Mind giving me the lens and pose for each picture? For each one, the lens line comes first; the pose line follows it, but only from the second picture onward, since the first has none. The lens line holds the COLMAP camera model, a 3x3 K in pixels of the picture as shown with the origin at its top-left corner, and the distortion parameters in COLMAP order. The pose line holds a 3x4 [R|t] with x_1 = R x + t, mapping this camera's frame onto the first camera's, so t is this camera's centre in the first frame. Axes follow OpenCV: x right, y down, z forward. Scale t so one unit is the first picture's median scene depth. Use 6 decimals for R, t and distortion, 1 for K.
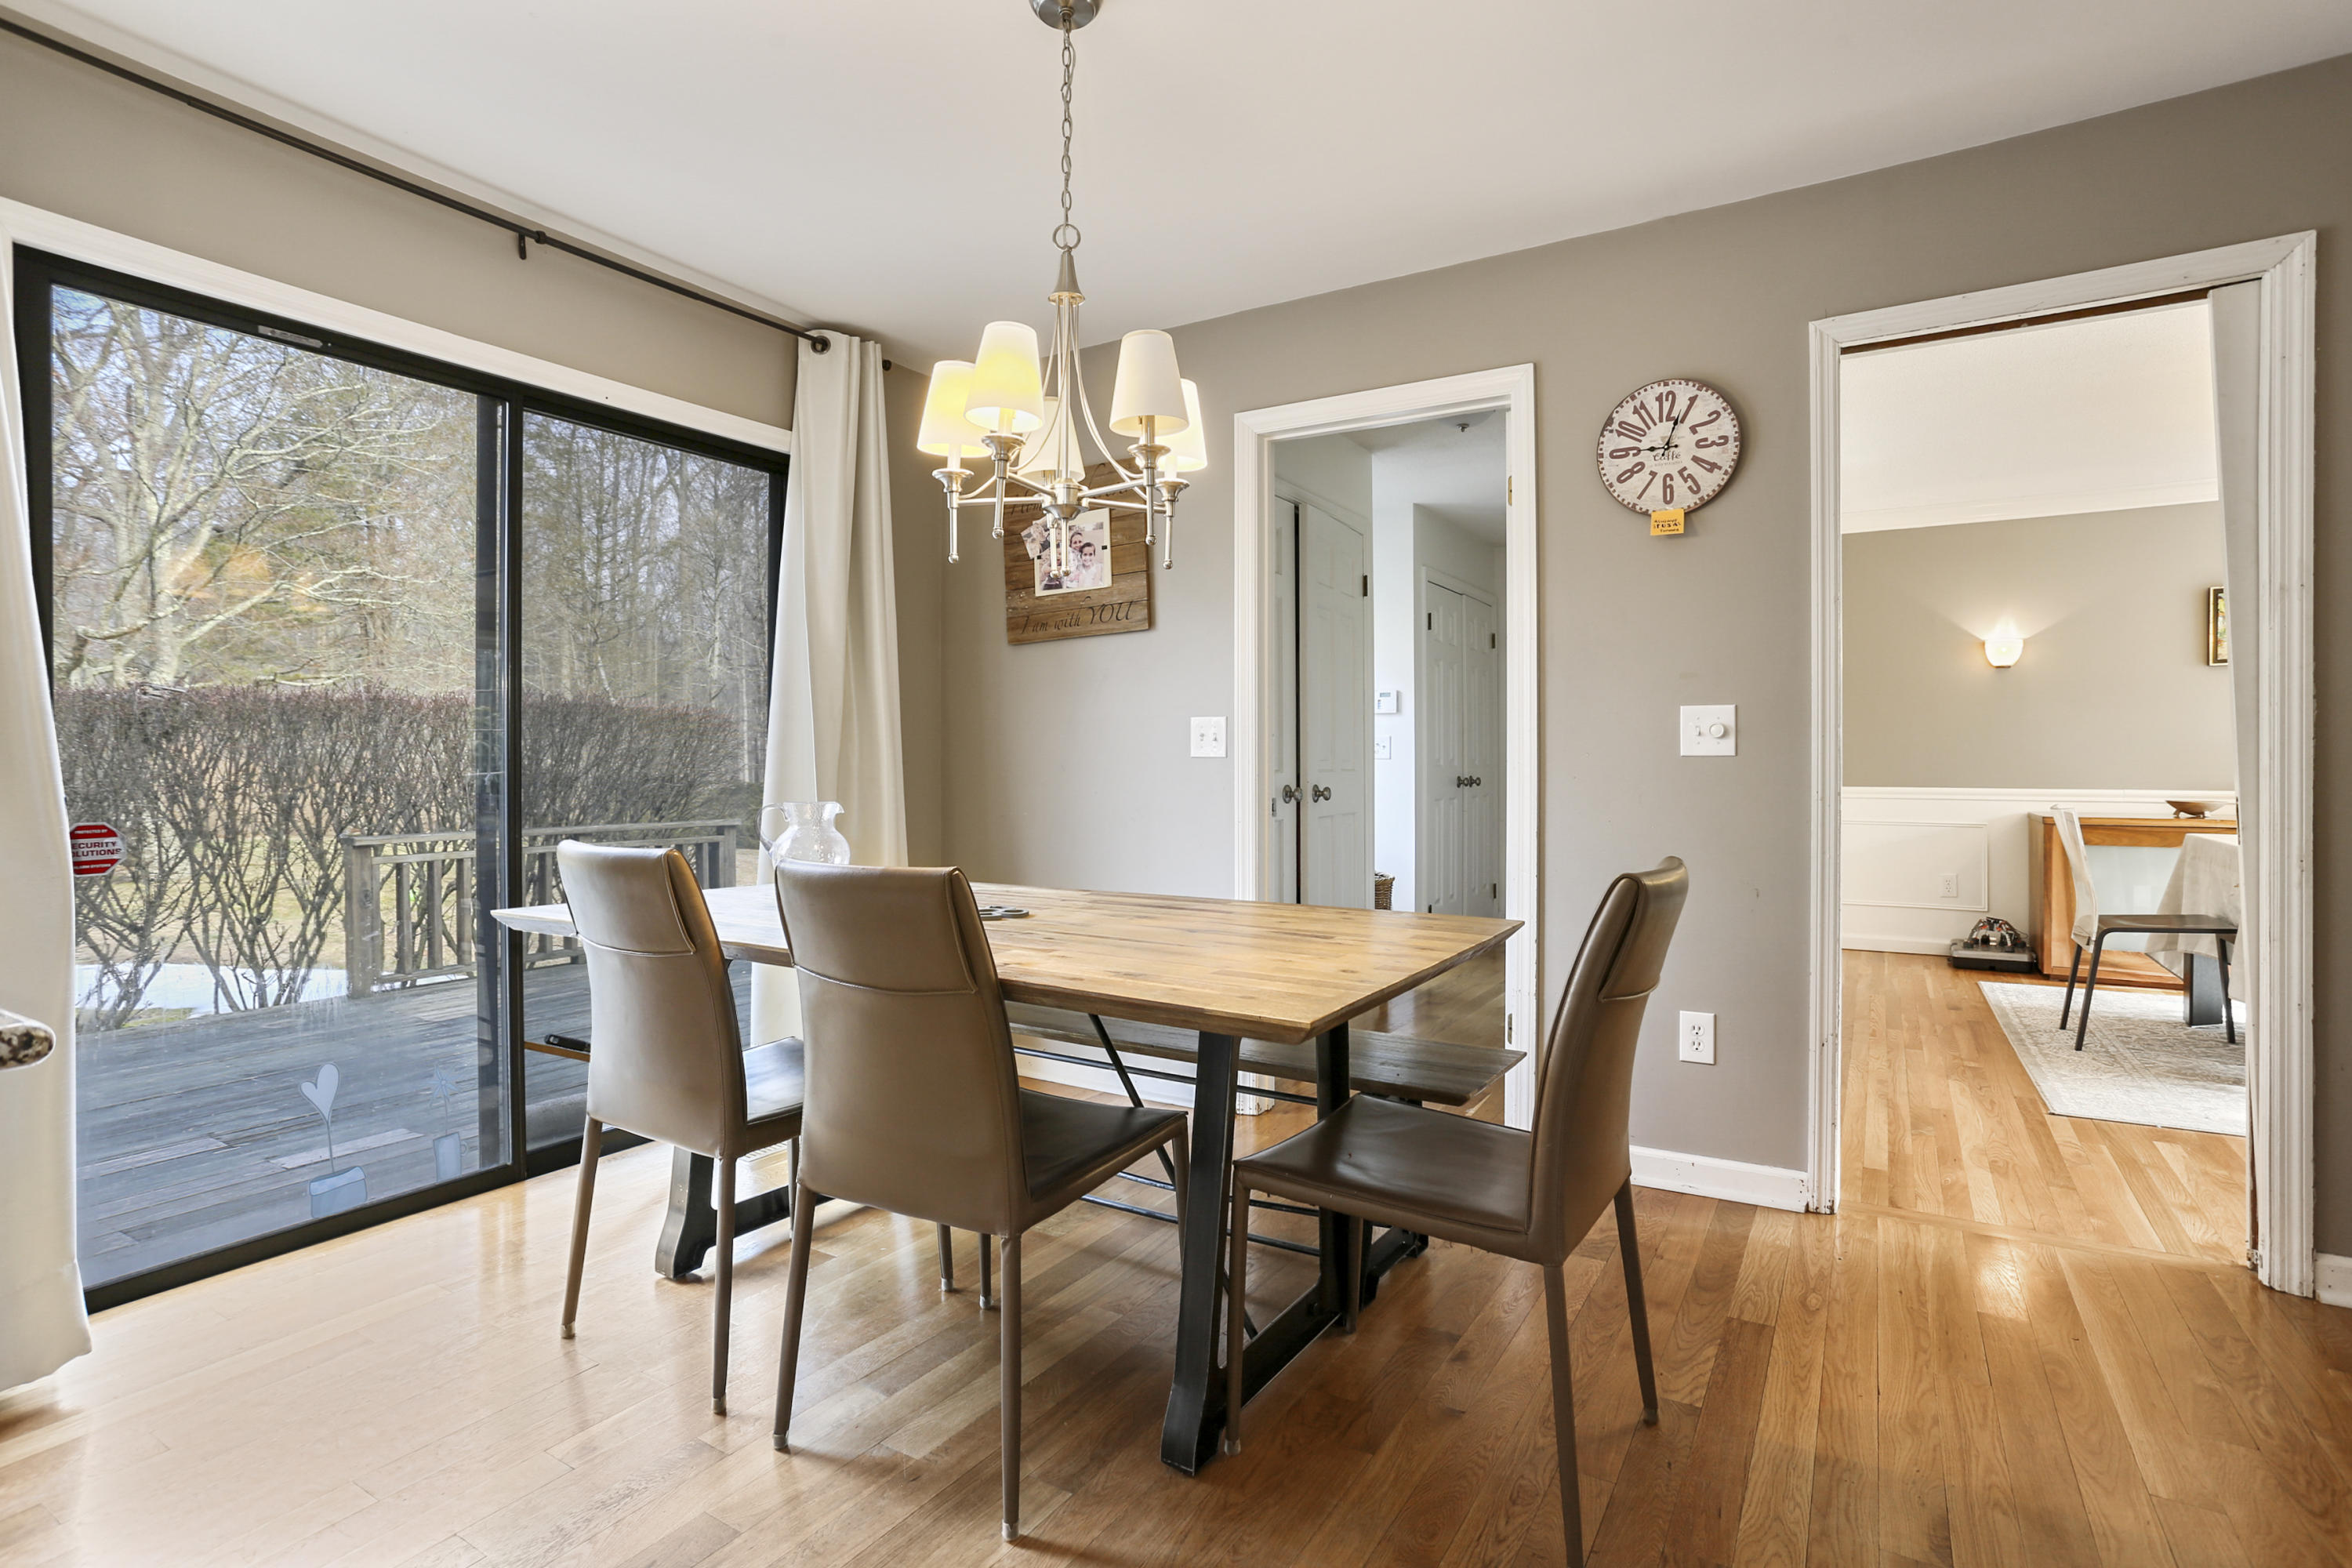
lens RADIAL K [[1146.1, 0, 1151.7], [0, 1146.1, 763.5], [0, 0, 1]] dist [-0.043661, 0.017871]
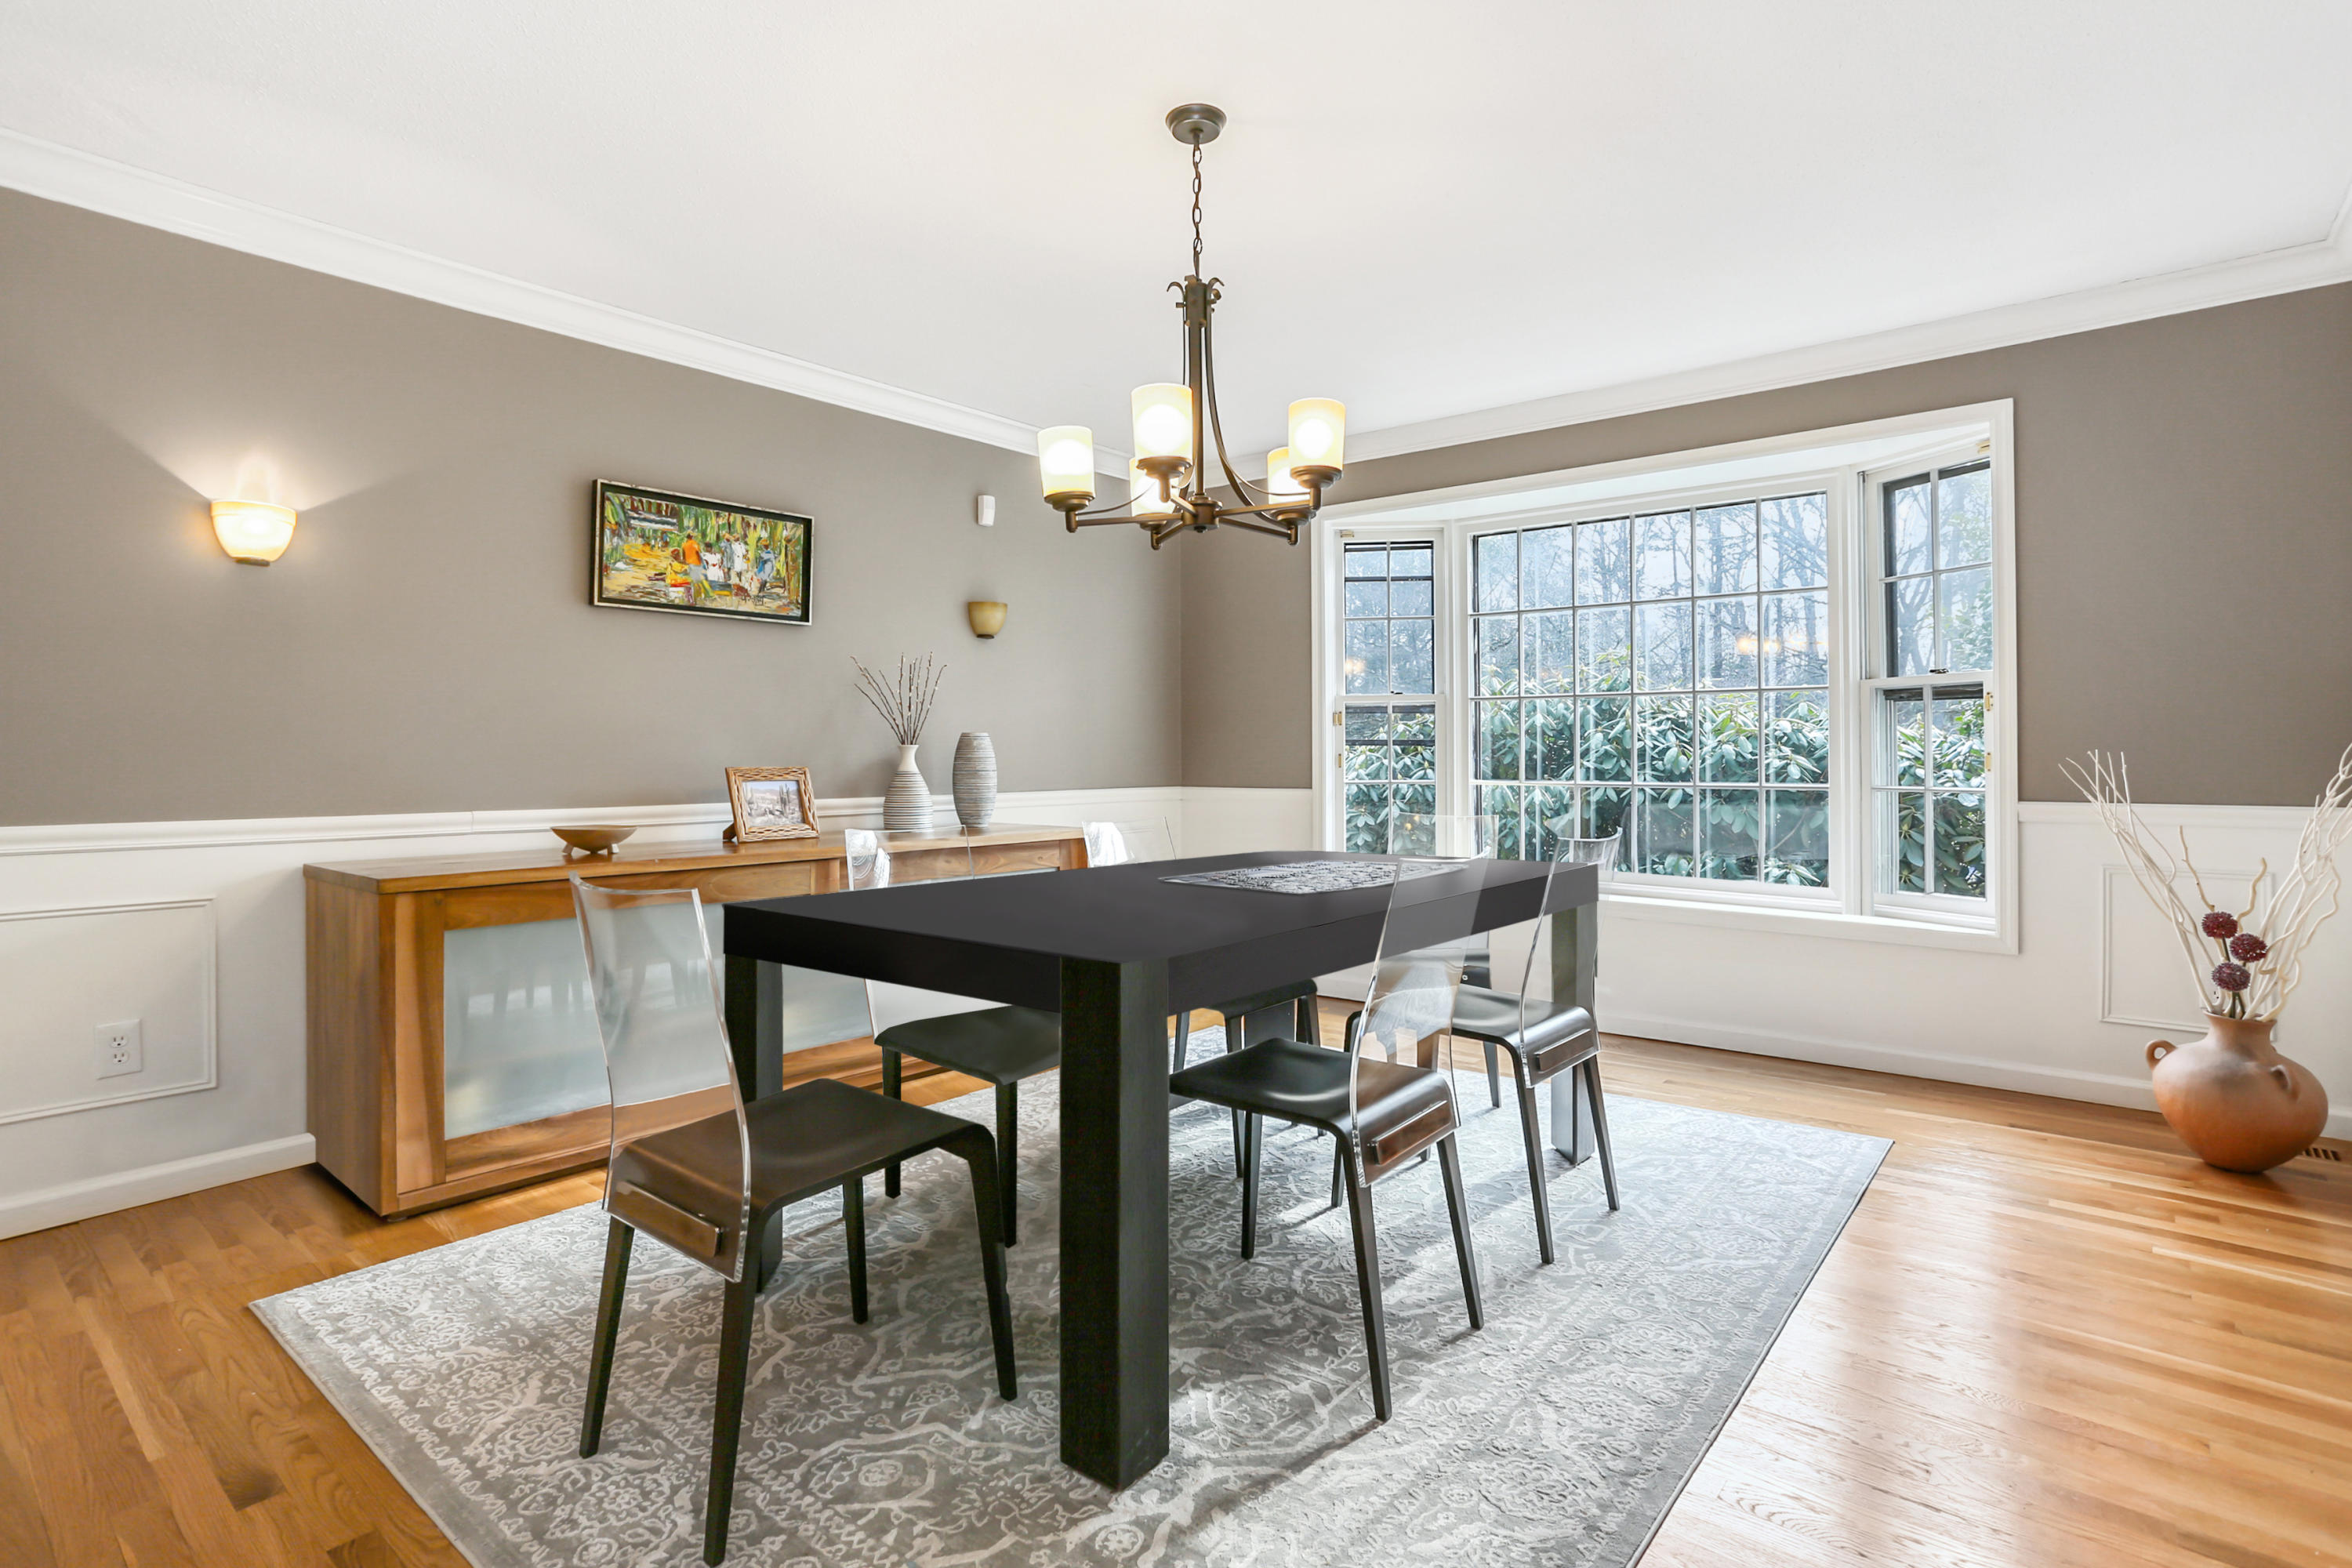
lens RADIAL K [[1146.1, 0, 1225.6], [0, 1146.1, 745.0], [0, 0, 1]] dist [-0.043661, 0.017871]
pose [[0.093352, 0.012097, 0.995560, 0.532898], [0.005143, 0.999907, -0.012632, -0.001365], [-0.995620, 0.006300, 0.093281, 0.892915]]
